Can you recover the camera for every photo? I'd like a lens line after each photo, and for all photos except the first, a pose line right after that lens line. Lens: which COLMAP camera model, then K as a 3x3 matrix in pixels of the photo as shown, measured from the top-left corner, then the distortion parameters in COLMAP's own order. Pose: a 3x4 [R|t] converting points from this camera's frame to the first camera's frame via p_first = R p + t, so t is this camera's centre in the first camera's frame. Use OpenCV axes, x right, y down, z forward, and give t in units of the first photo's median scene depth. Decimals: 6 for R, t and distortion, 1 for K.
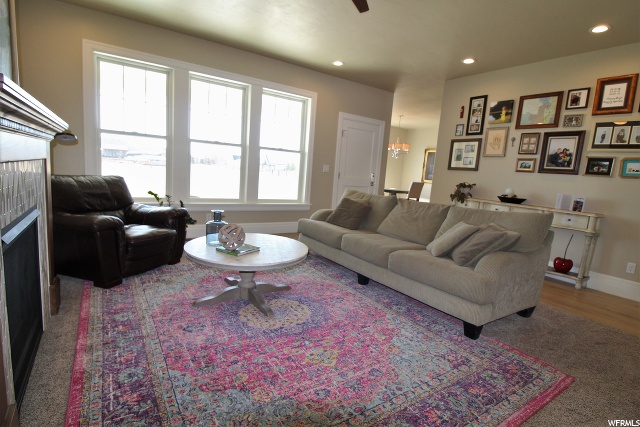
lens RADIAL K [[326.5, 0, 320.0], [0, 326.5, 213.5], [0, 0, 1]] dist [-0.001248, -0.000284]
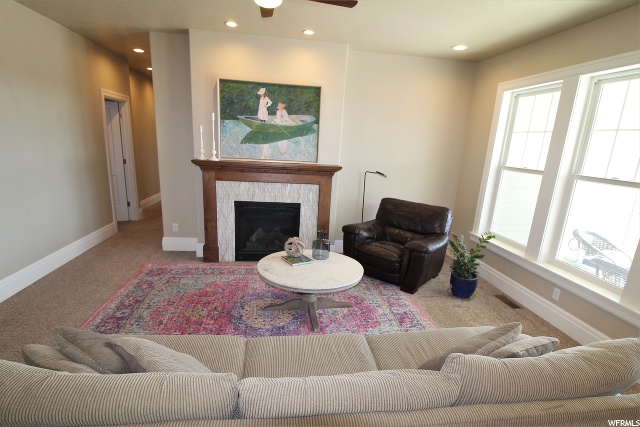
lens RADIAL K [[335.2, 0, 319.3], [0, 335.2, 232.4], [0, 0, 1]] dist [-0.004106, -0.001435]
pose [[-0.442904, 0.138801, -0.885760, 0.794355], [-0.208058, 0.945063, 0.252128, -0.315630], [0.872094, 0.295958, -0.389693, 1.461199]]
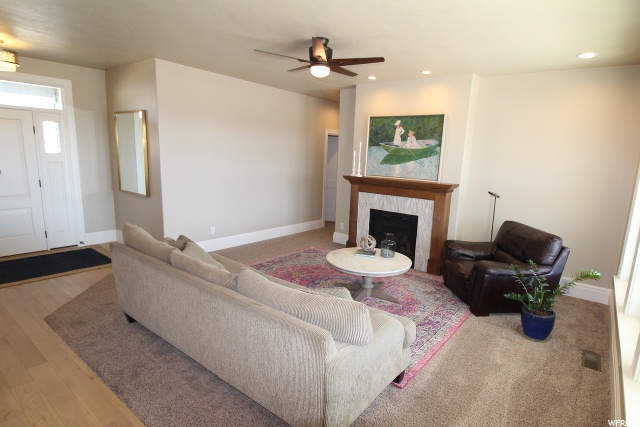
lens RADIAL K [[346.1, 0, 346.8], [0, 346.1, 222.7], [0, 0, 1]] dist [-0.000866, -0.000773]
pose [[-0.932712, -0.051063, -0.356987, 0.412565], [-0.161397, 0.944355, 0.286608, -0.462864], [0.322488, 0.324940, -0.889053, 2.265961]]
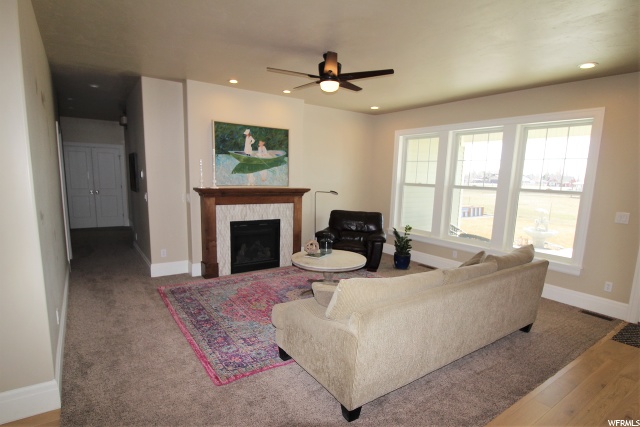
lens RADIAL K [[343.0, 0, 320.2], [0, 343.0, 227.9], [0, 0, 1]] dist [-0.000425, -0.000641]
pose [[0.019255, 0.082454, -0.996409, 1.453643], [-0.162844, 0.983544, 0.078243, -0.170064], [0.986464, 0.160753, 0.032365, 0.888996]]
